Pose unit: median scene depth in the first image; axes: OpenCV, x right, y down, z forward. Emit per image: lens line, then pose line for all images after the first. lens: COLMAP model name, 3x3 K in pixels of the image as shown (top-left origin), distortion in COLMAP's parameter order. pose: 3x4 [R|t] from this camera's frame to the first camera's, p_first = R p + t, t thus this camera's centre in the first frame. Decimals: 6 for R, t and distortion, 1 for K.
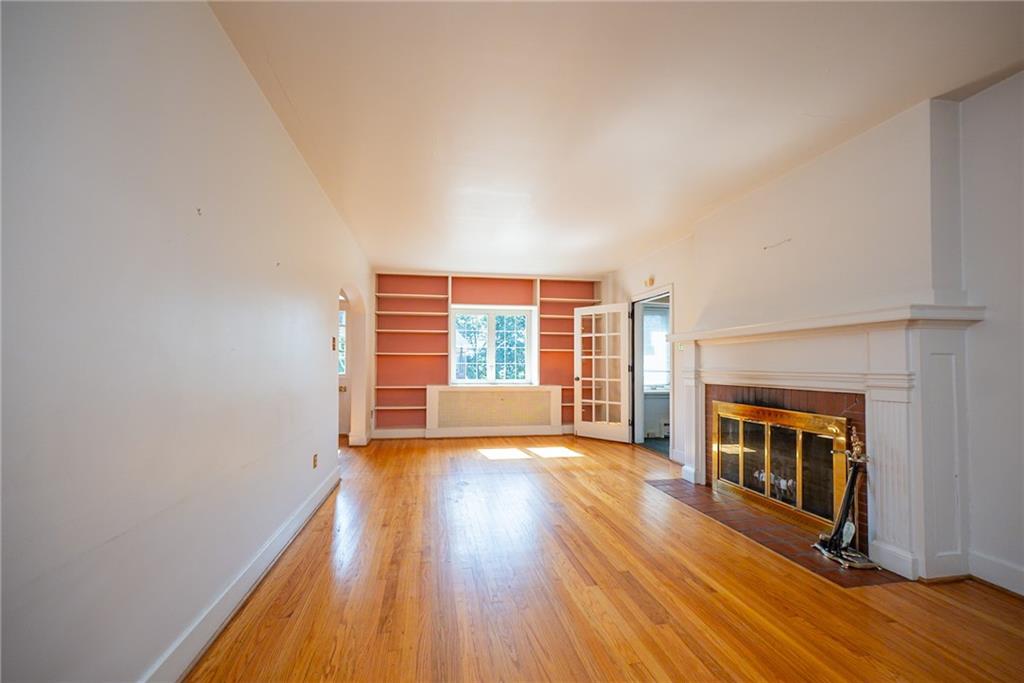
lens RADIAL K [[372.0, 0, 482.3], [0, 372.0, 360.9], [0, 0, 1]] dist [0.000289, 0.000005]
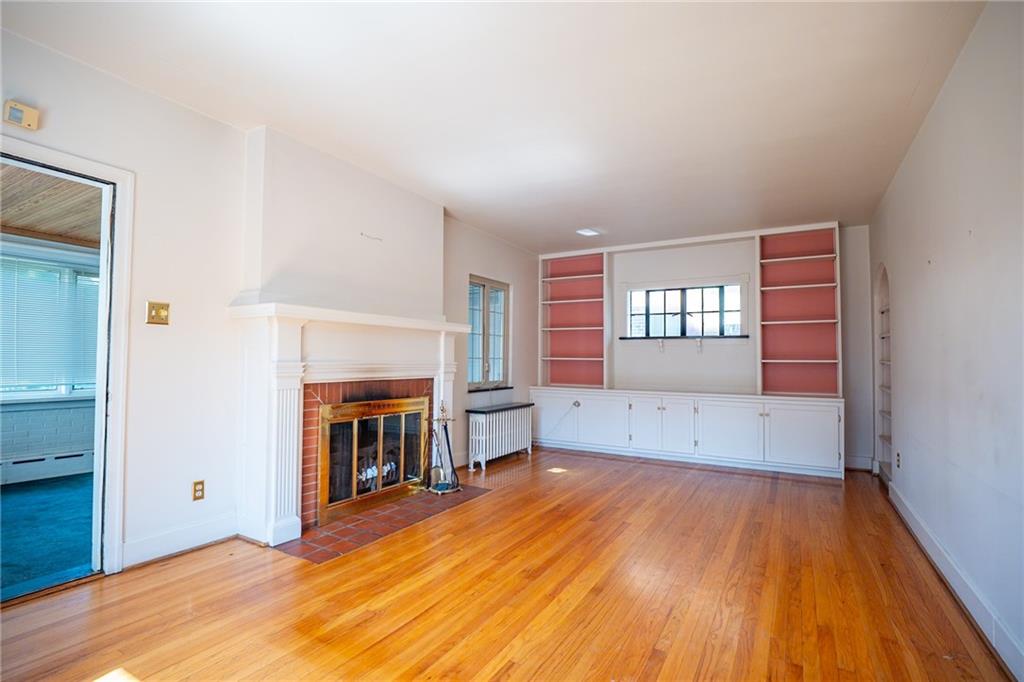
lens RADIAL K [[485.3, 0, 519.4], [0, 485.3, 341.5], [0, 0, 1]] dist [0.001044, -0.000183]
pose [[-0.791739, 0.011912, 0.610743, -0.344557], [-0.019898, 0.998776, -0.045275, 0.020881], [-0.610535, -0.047999, -0.790533, 1.907643]]
